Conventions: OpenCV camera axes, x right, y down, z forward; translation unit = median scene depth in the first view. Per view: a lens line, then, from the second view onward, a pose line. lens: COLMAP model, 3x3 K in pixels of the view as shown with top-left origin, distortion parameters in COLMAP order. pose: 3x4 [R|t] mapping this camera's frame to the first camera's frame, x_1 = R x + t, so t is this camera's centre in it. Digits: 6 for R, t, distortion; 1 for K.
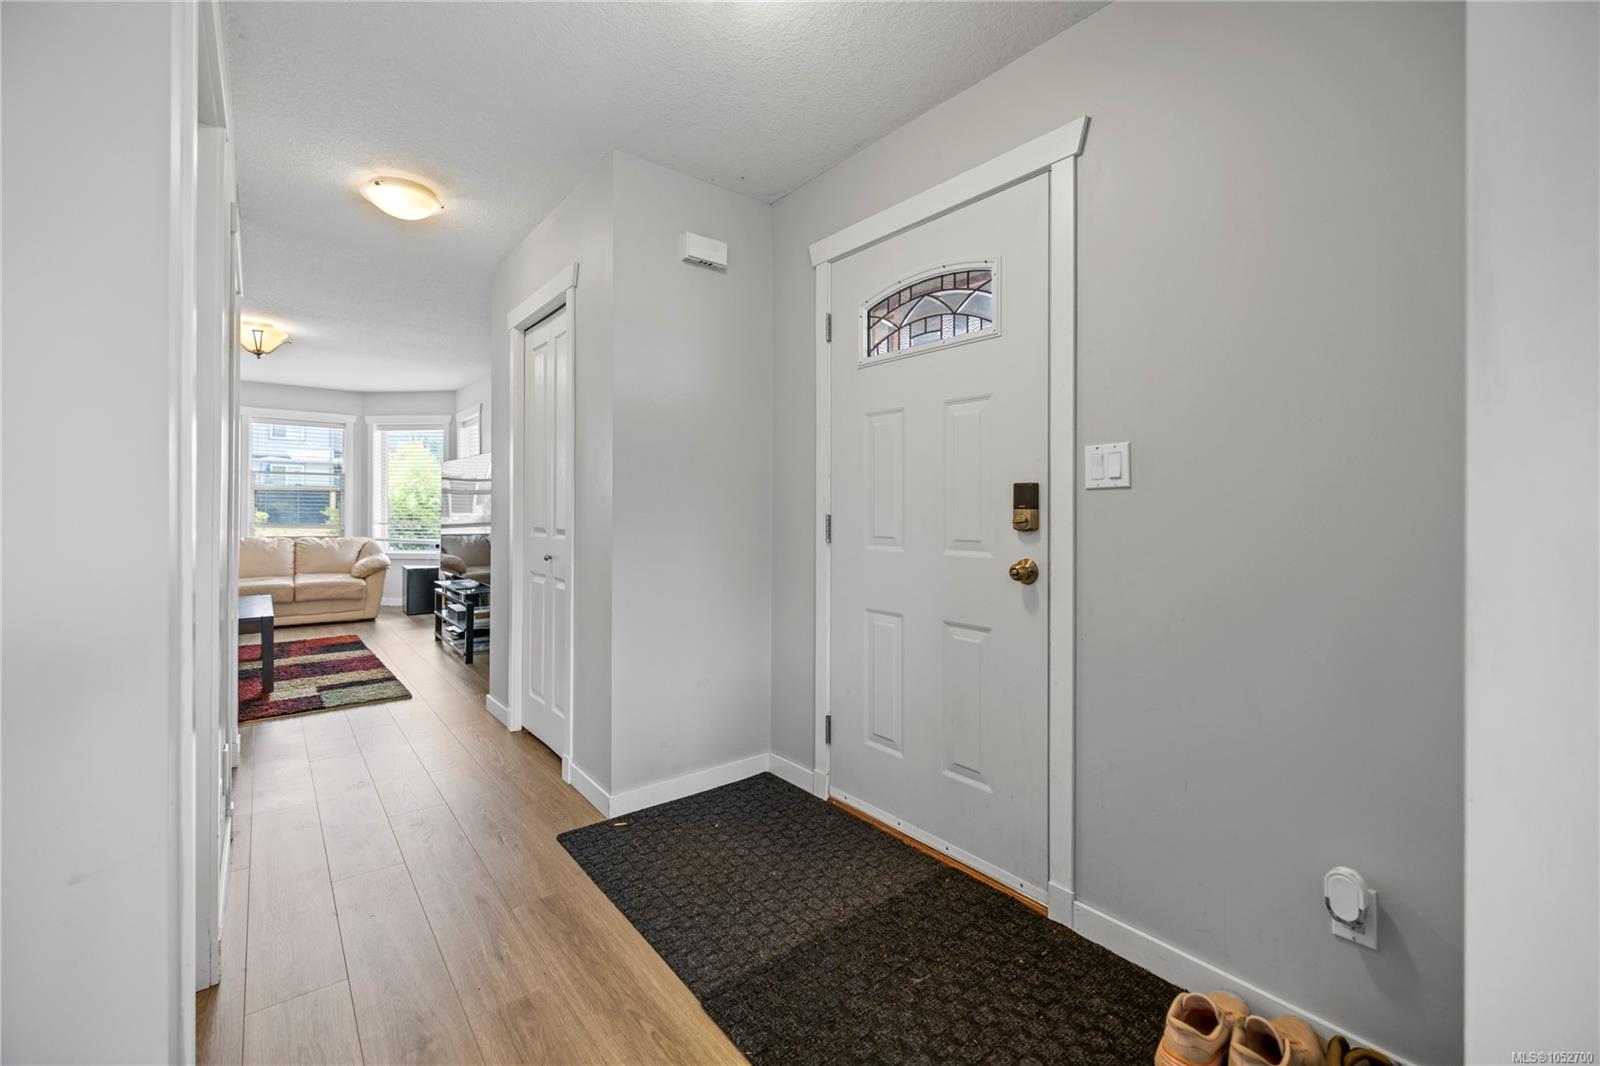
lens RADIAL K [[668.5, 0, 802.4], [0, 668.5, 501.0], [0, 0, 1]] dist [0.000073, 0.000002]
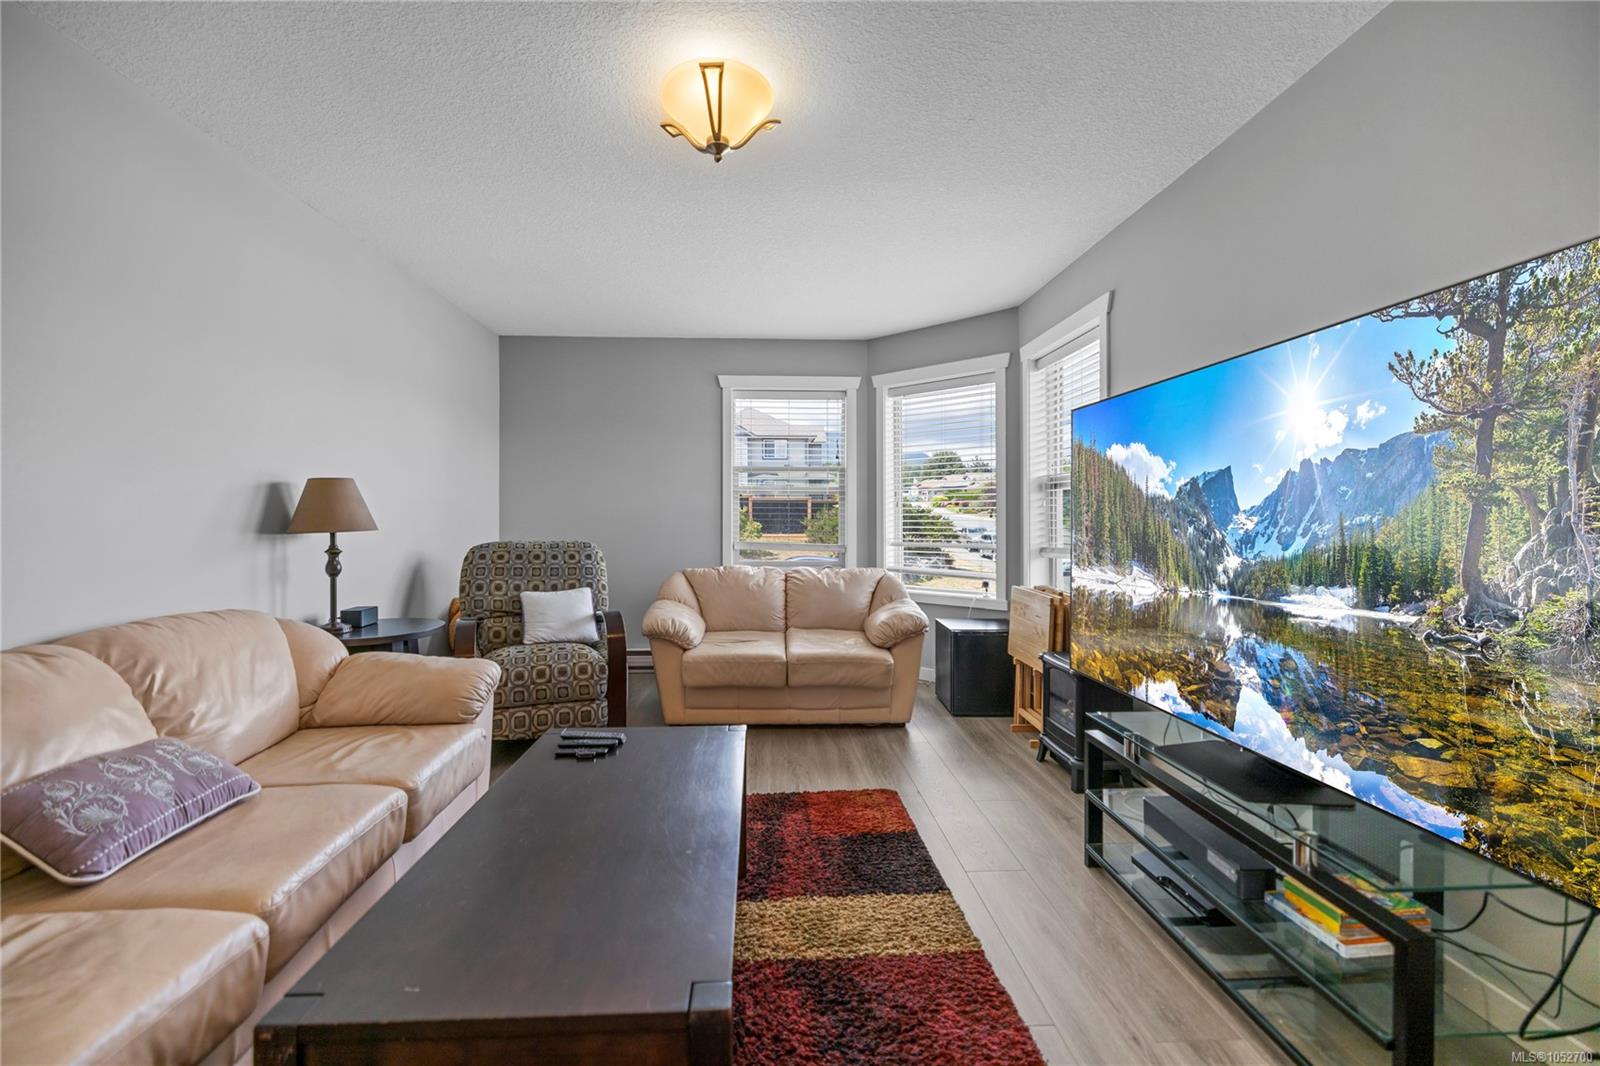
lens RADIAL K [[686.4, 0, 800.0], [0, 686.4, 533.0], [0, 0, 1]] dist [-0.000813, -0.000058]
pose [[0.811945, 0.004643, -0.583716, -0.366351], [0.007584, 0.999800, 0.018502, 0.010467], [0.583685, -0.019450, 0.811747, 0.477727]]
